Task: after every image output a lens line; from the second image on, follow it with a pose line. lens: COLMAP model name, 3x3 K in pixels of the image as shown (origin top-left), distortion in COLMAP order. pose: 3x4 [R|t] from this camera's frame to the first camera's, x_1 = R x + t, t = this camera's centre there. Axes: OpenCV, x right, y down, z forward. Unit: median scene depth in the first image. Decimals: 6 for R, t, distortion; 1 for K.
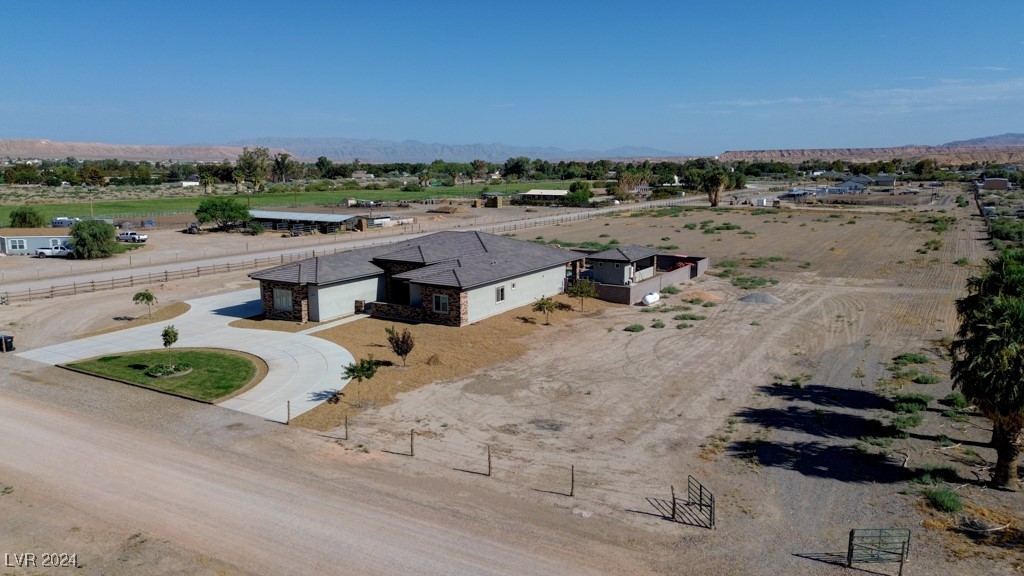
lens RADIAL K [[724.7, 0, 517.2], [0, 724.7, 288.1], [0, 0, 1]] dist [0.074515, -0.073775]
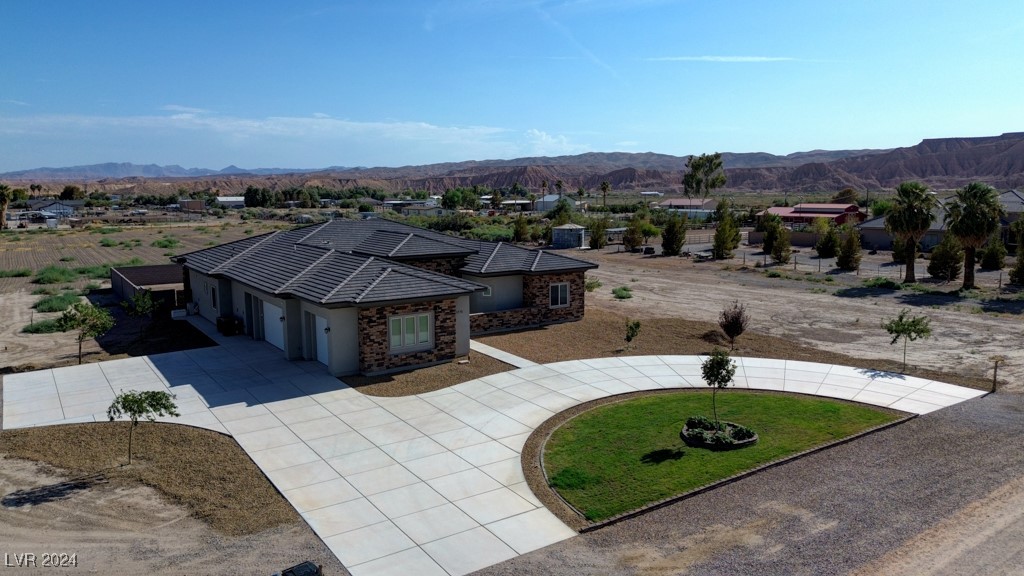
lens RADIAL K [[724.7, 0, 517.2], [0, 724.7, 288.1], [0, 0, 1]] dist [0.074515, -0.073775]
pose [[0.412953, -0.122821, 0.902433, -0.447805], [0.163051, 0.984827, 0.059423, -0.021085], [-0.896038, 0.122604, 0.426713, 0.398801]]
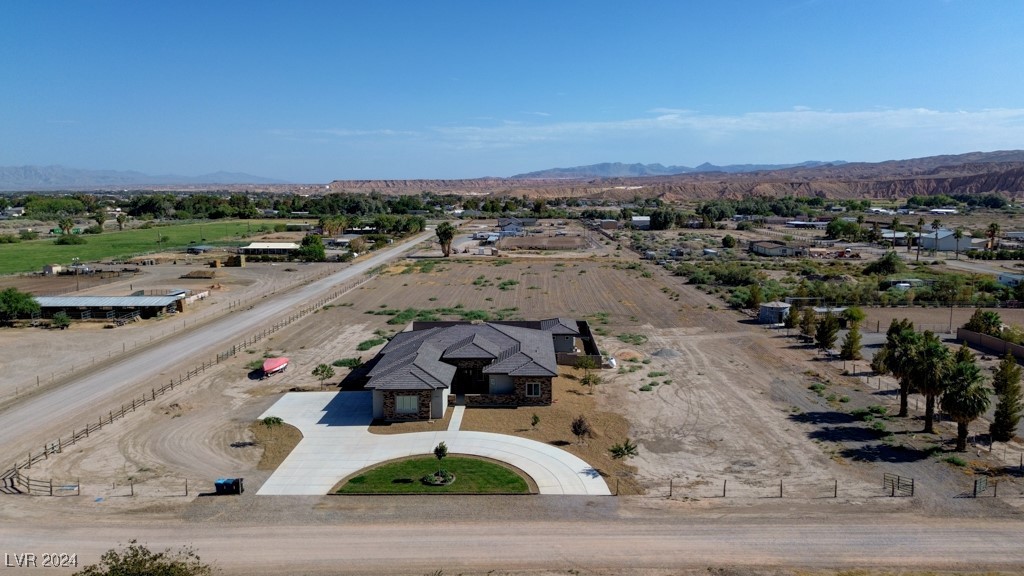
lens RADIAL K [[724.7, 0, 517.2], [0, 724.7, 288.1], [0, 0, 1]] dist [0.074515, -0.073775]
pose [[0.864609, -0.068230, 0.497791, -0.426912], [0.086263, 0.996184, -0.013288, -0.081213], [-0.494985, 0.054430, 0.867195, -0.070147]]
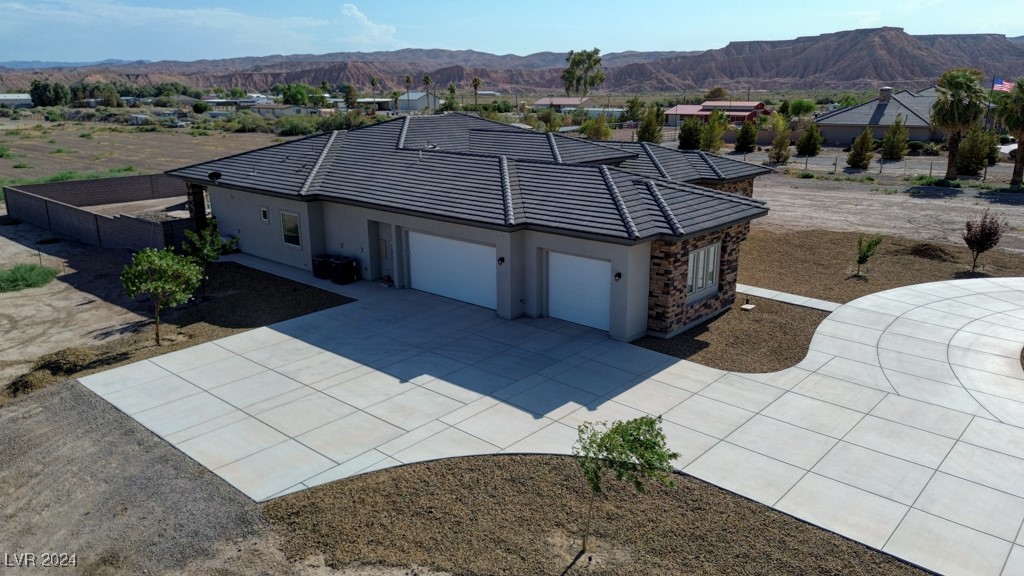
lens RADIAL K [[729.1, 0, 516.2], [0, 729.1, 283.6], [0, 0, 1]] dist [0.060424, -0.060057]
pose [[0.182710, -0.251367, 0.950490, -0.410564], [0.172132, 0.960010, 0.220796, -0.047242], [-0.967981, 0.123268, 0.218672, 0.583692]]
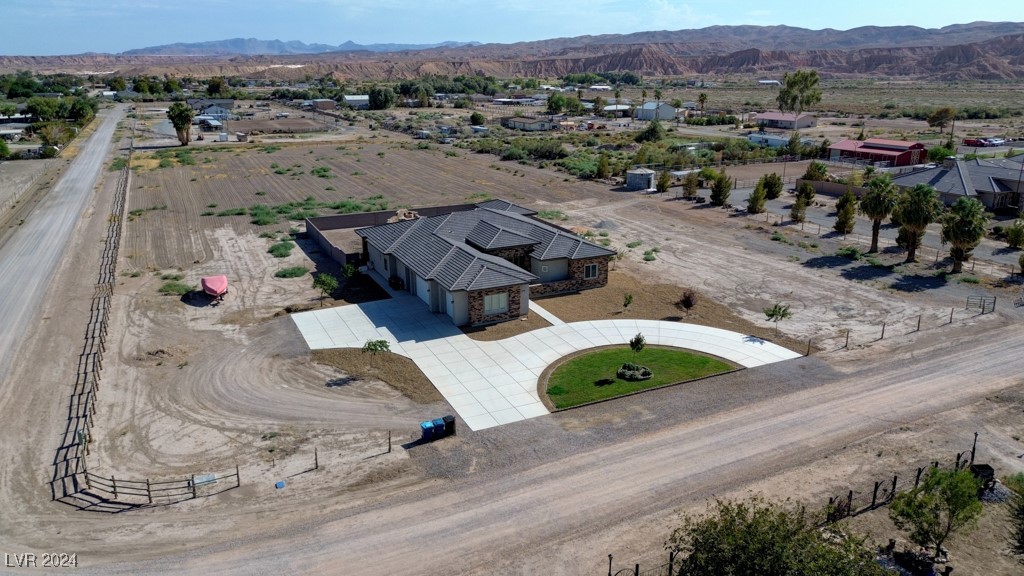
lens RADIAL K [[724.7, 0, 517.2], [0, 724.7, 288.1], [0, 0, 1]] dist [0.074515, -0.073775]
pose [[0.546581, -0.243807, 0.801129, -0.639697], [0.147846, 0.969746, 0.194253, -0.113888], [-0.824252, 0.012269, 0.566090, 0.232171]]
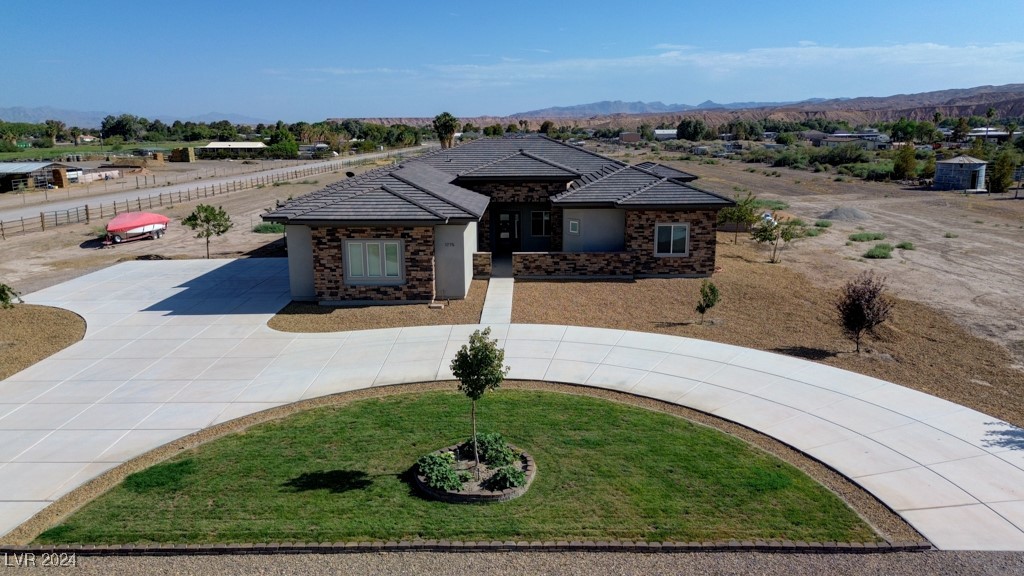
lens RADIAL K [[724.7, 0, 517.2], [0, 724.7, 288.1], [0, 0, 1]] dist [0.074515, -0.073775]
pose [[0.863199, -0.111656, 0.492362, -0.271943], [0.091296, 0.993682, 0.065284, 0.006062], [-0.496540, -0.011402, 0.867939, 0.318780]]
